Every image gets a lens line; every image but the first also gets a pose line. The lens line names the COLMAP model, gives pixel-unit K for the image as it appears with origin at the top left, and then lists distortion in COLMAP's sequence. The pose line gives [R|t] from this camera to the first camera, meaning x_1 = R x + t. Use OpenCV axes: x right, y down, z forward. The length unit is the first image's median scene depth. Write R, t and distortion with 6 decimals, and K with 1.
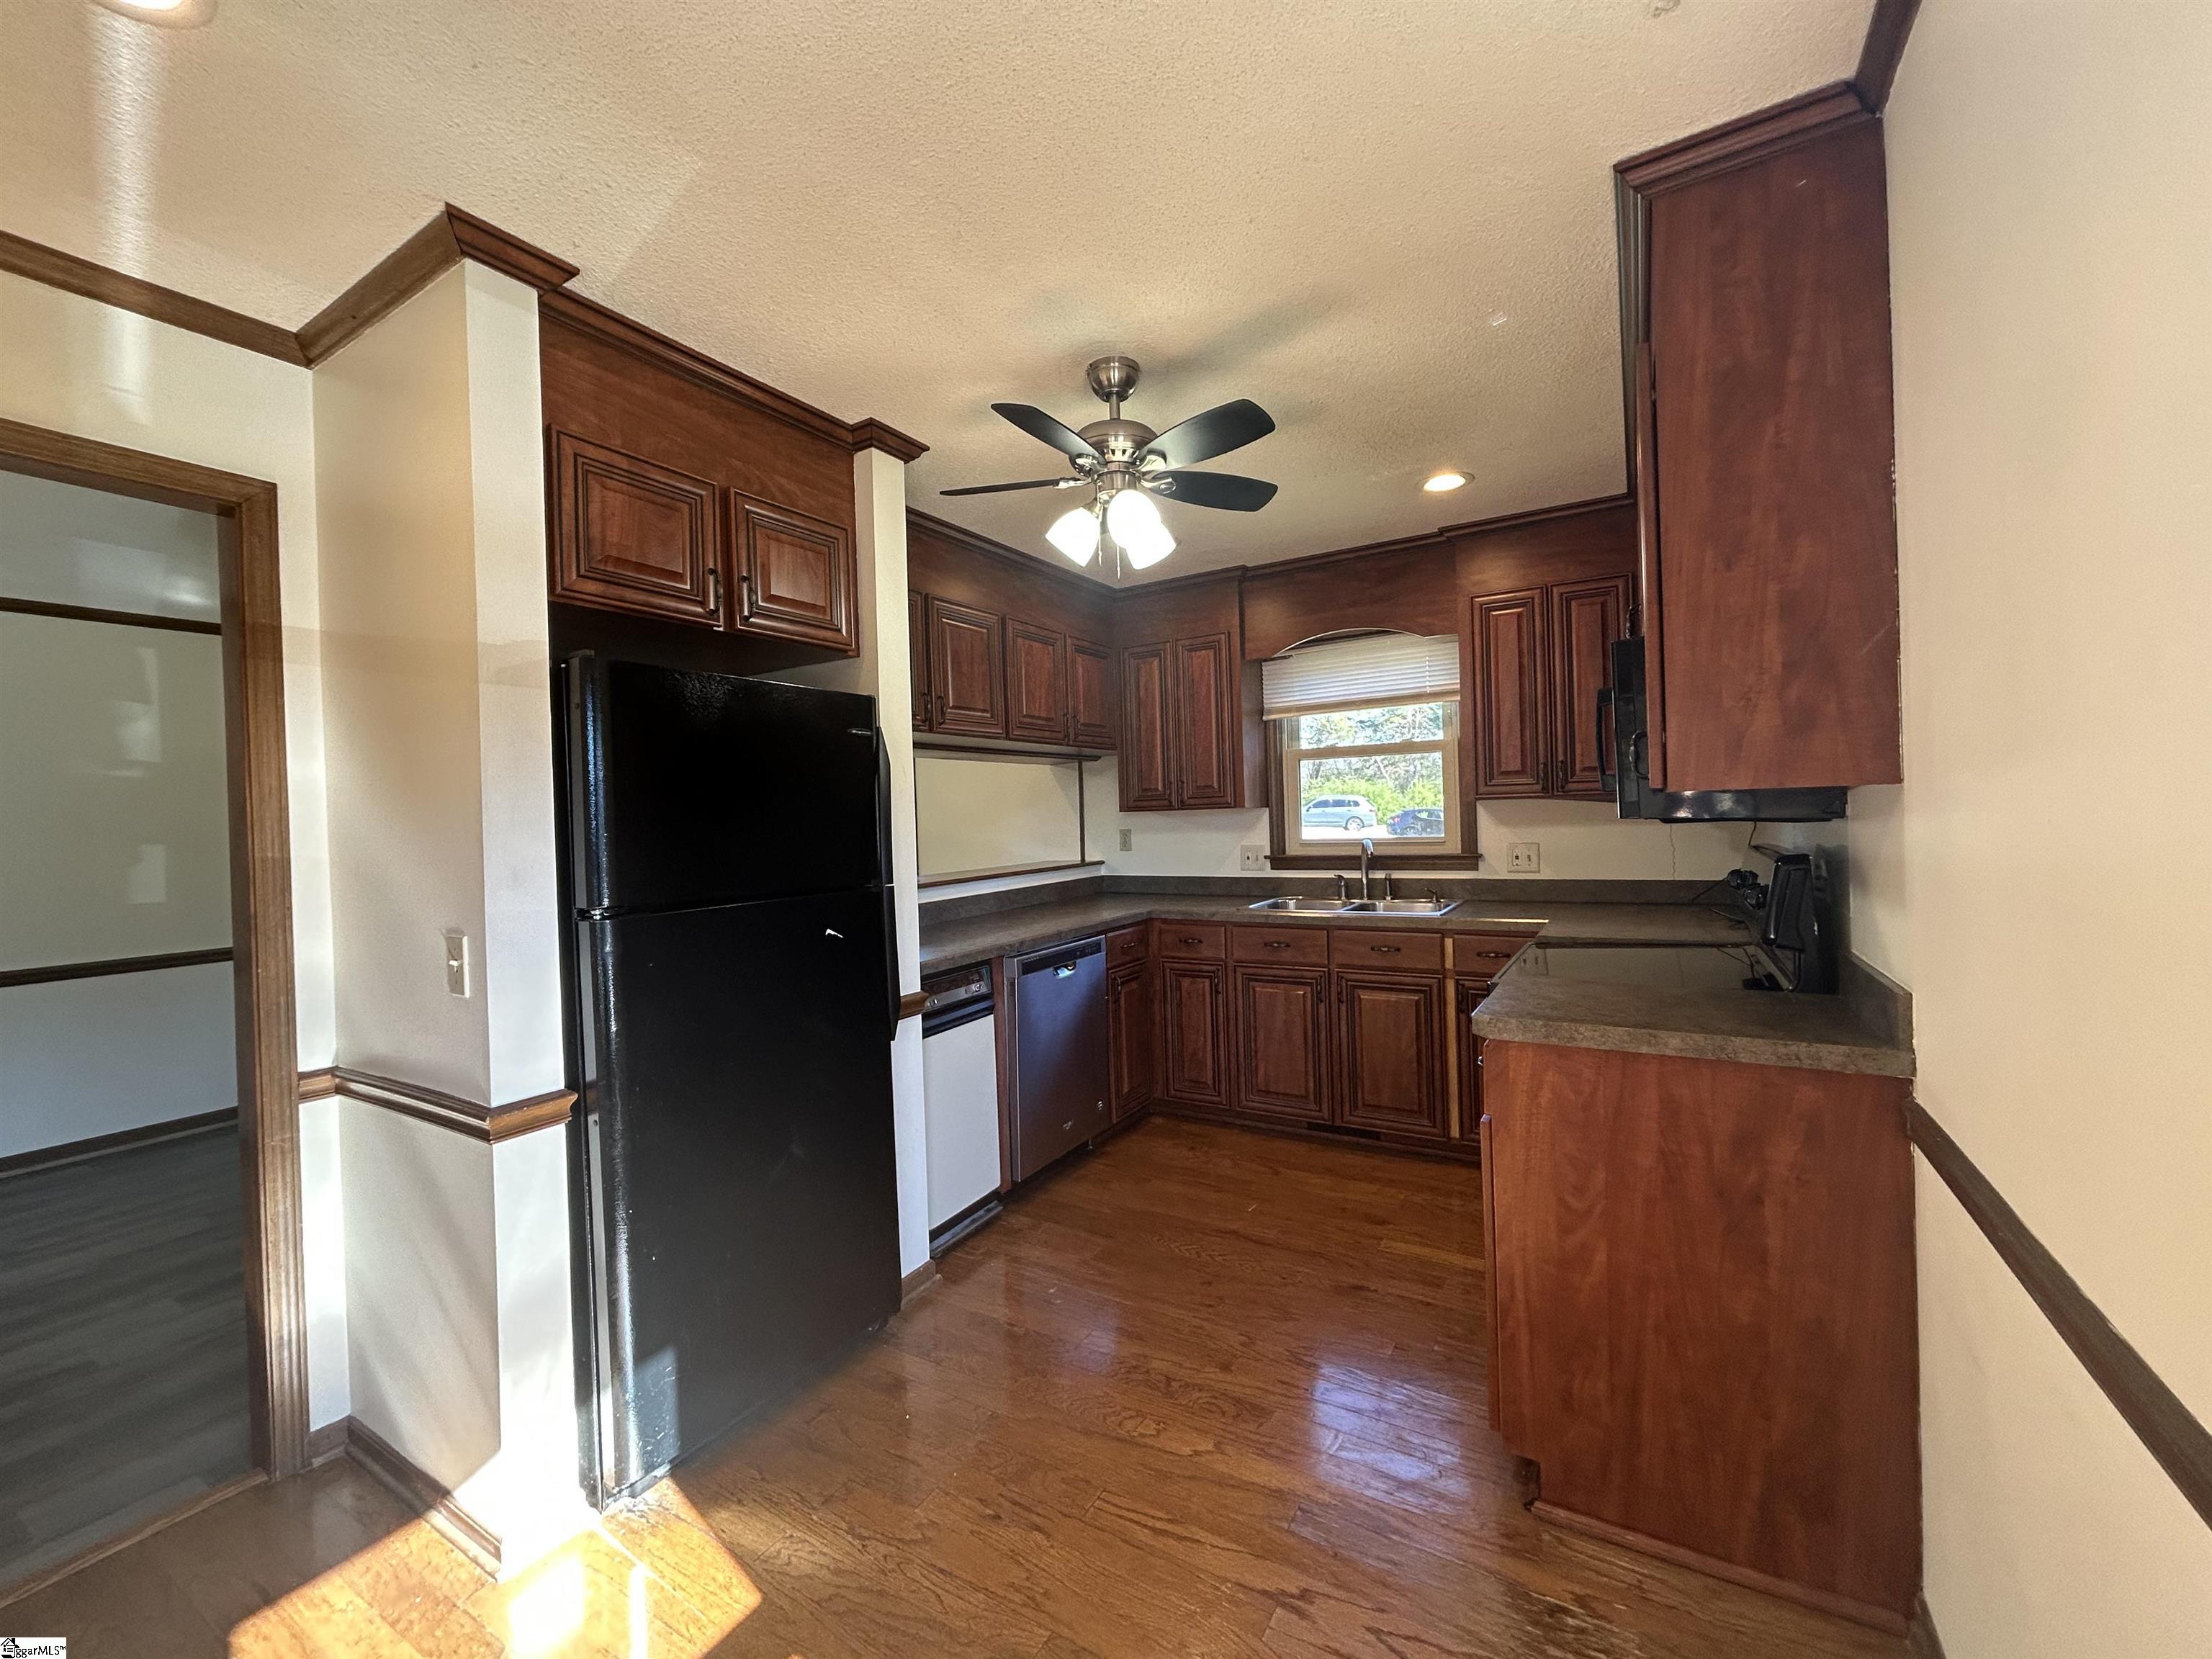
lens RADIAL K [[891.7, 0, 1102.6], [0, 891.7, 829.1], [0, 0, 1]] dist [-0.001222, 0.000231]
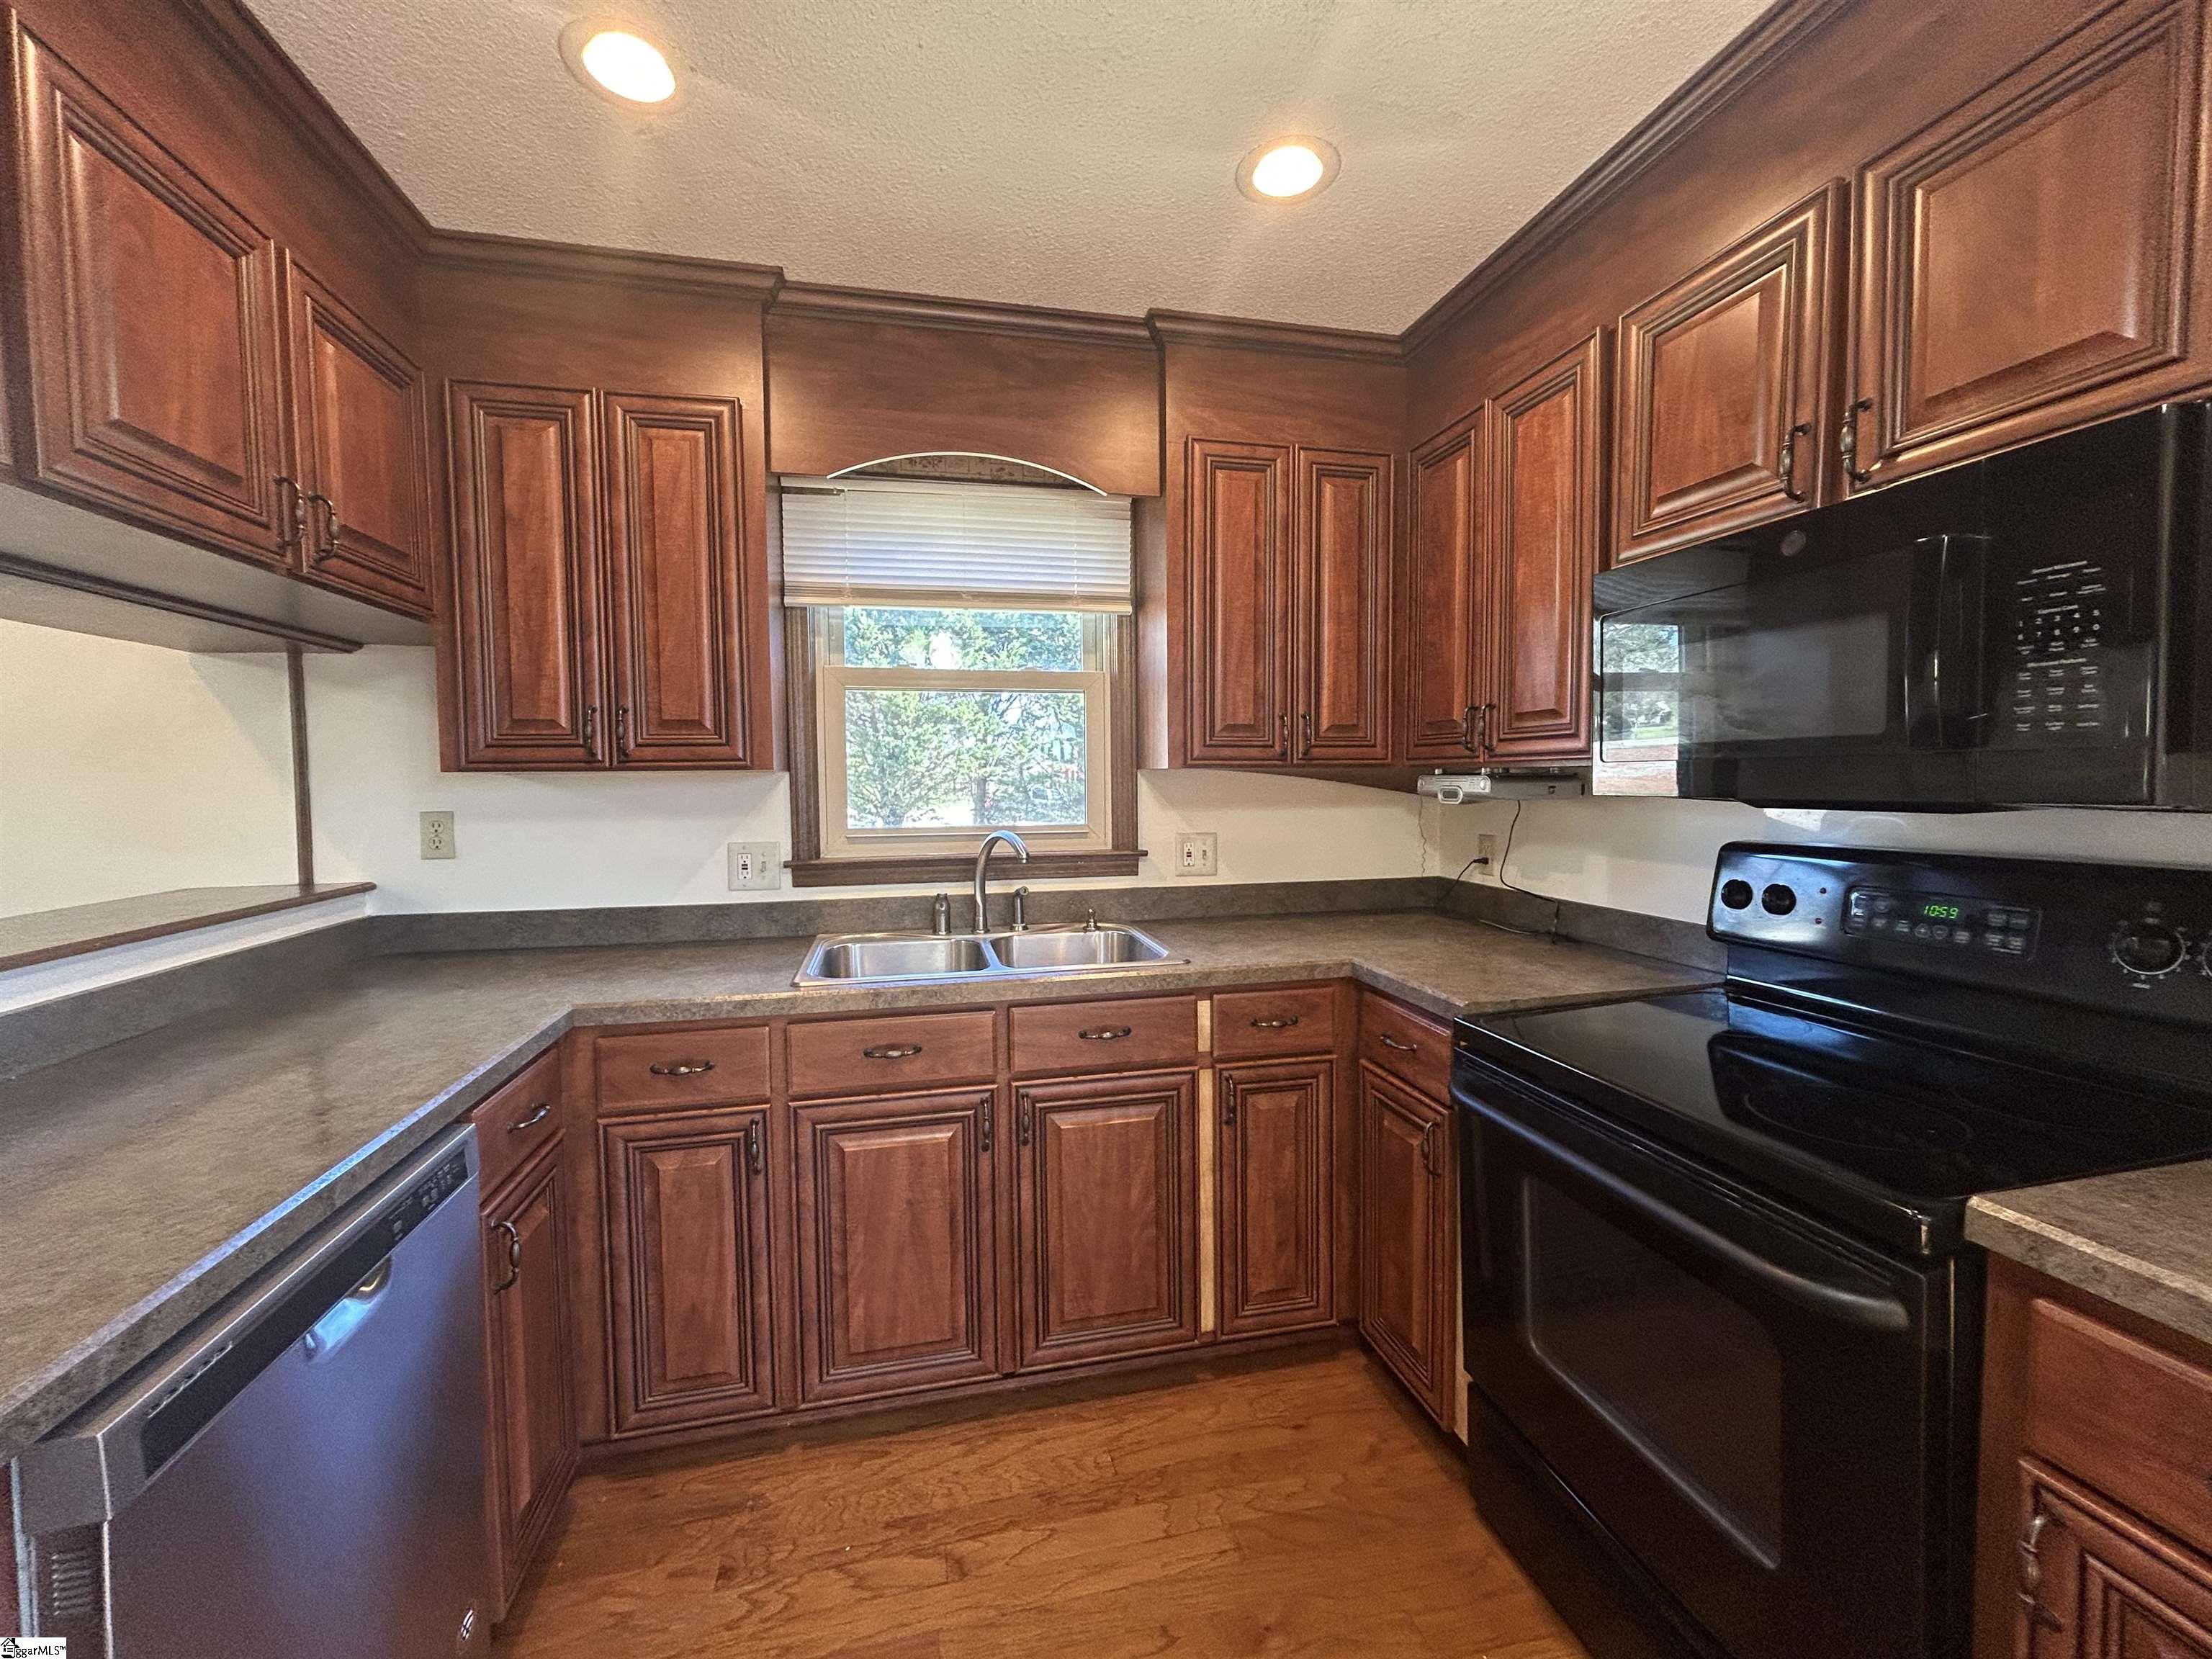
lens RADIAL K [[891.7, 0, 1109.8], [0, 891.7, 824.1], [0, 0, 1]] dist [-0.001222, 0.000231]
pose [[0.716308, -0.009905, 0.697714, -0.055453], [-0.004691, 0.999808, 0.019010, -0.004083], [-0.697769, -0.016890, 0.716124, 0.533762]]
